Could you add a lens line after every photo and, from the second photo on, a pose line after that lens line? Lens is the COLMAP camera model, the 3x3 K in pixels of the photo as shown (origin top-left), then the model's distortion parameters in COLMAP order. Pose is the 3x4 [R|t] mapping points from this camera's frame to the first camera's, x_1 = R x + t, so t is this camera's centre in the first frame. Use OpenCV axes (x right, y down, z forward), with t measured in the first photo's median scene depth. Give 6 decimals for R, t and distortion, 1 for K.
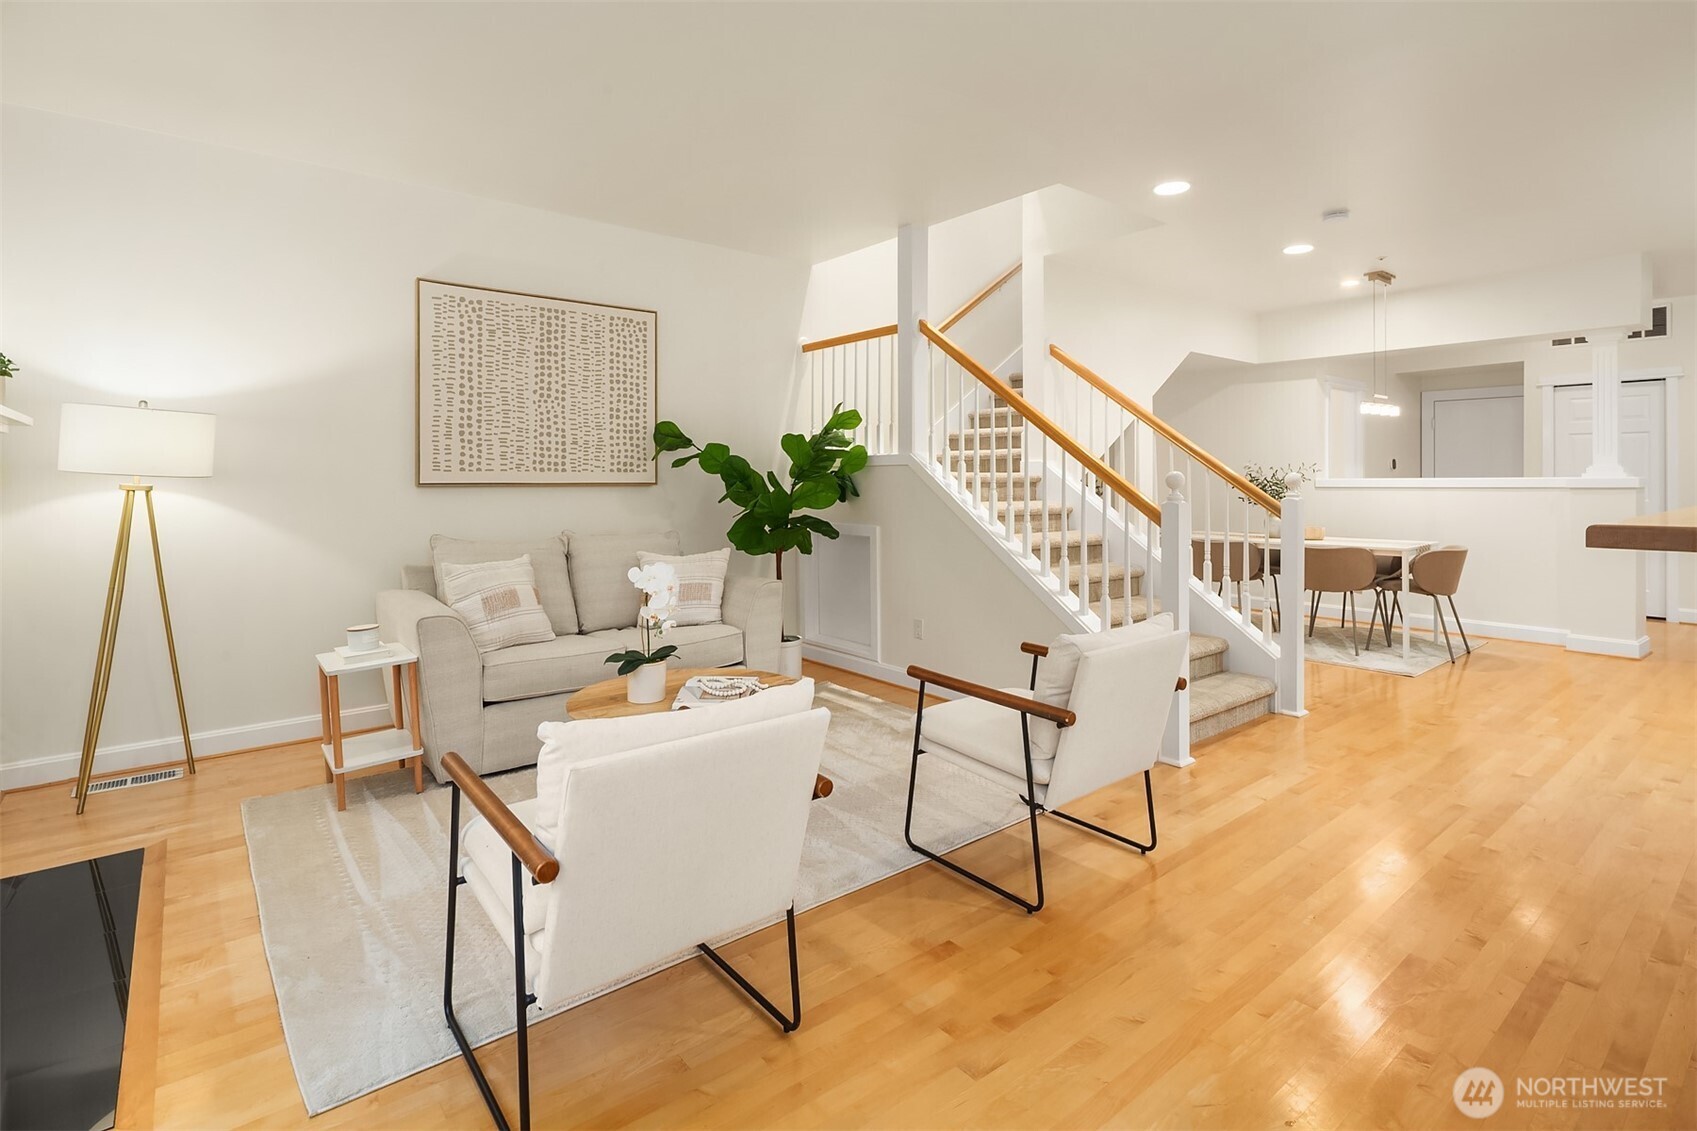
lens RADIAL K [[828.6, 0, 857.9], [0, 828.6, 473.3], [0, 0, 1]] dist [0.003860, -0.004154]
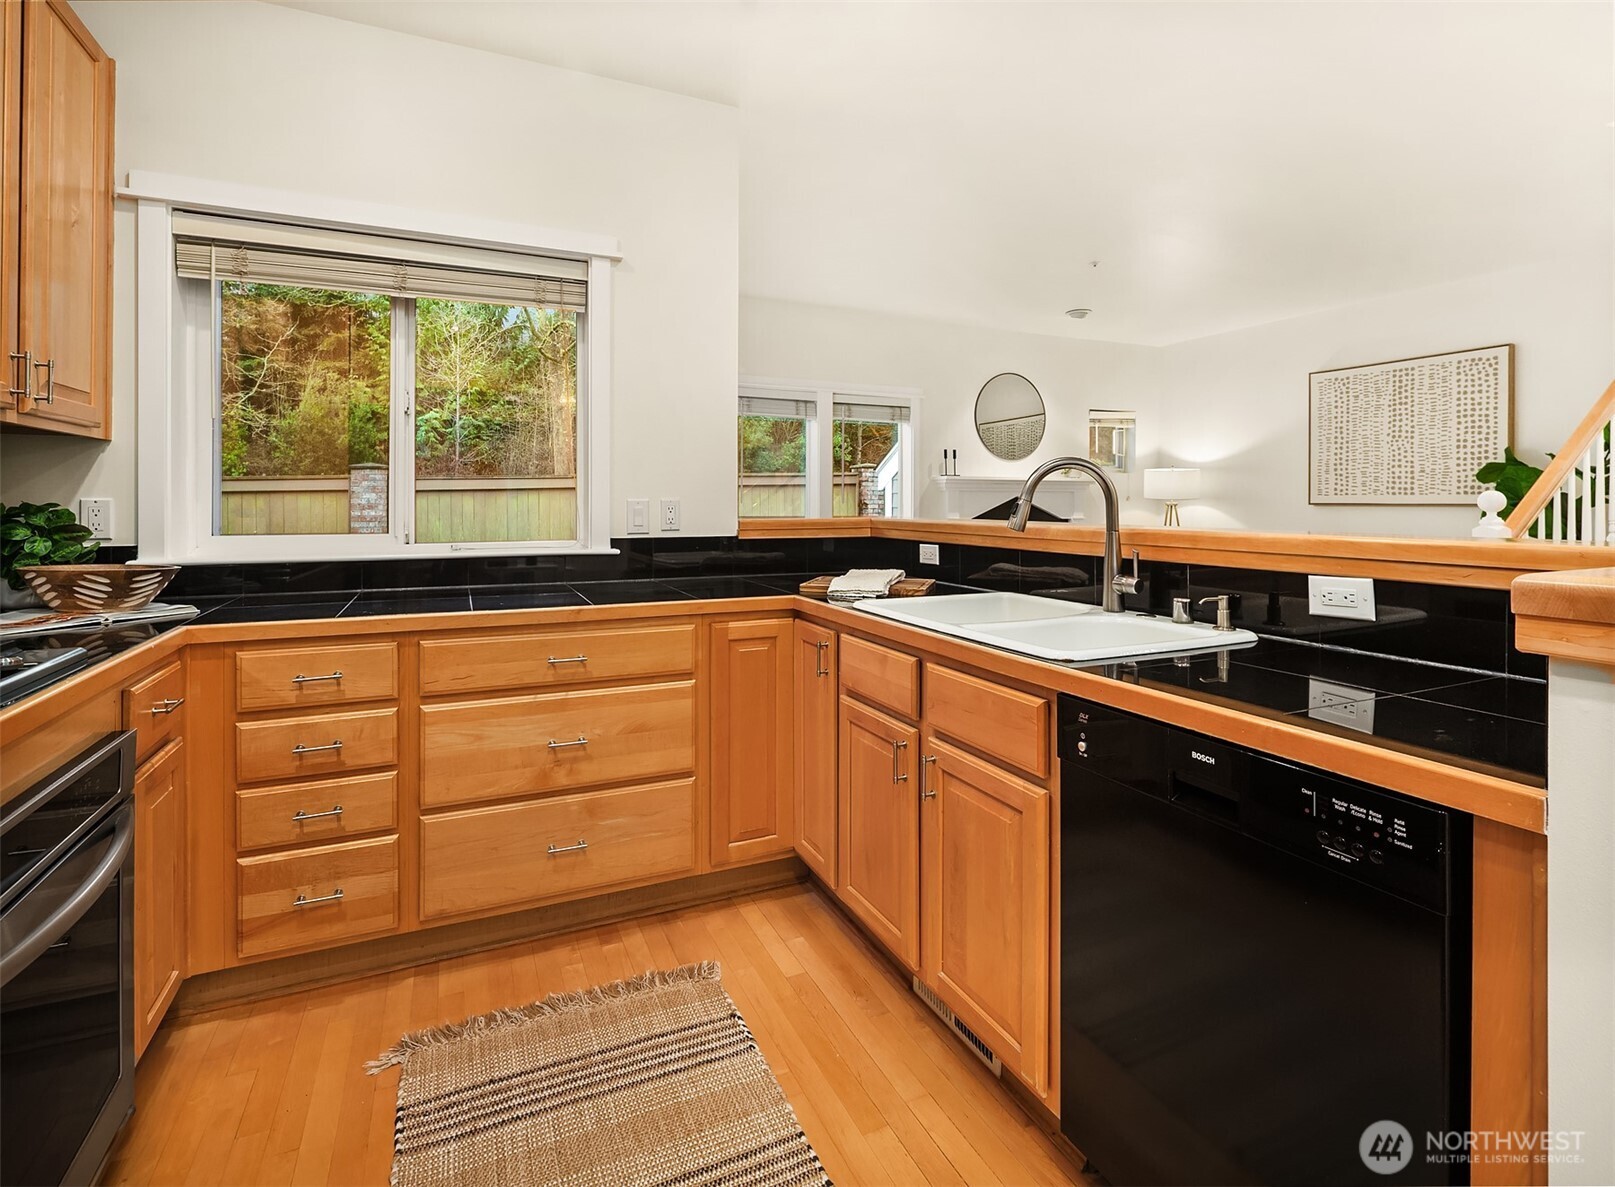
lens RADIAL K [[792.5, 0, 809.5], [0, 792.5, 502.3], [0, 0, 1]] dist [0.013414, -0.002507]
pose [[-0.251853, 0.001711, -0.967764, 1.065662], [0.005894, 0.999983, 0.000234, 0.004080], [0.967748, -0.005645, -0.251858, 0.416979]]
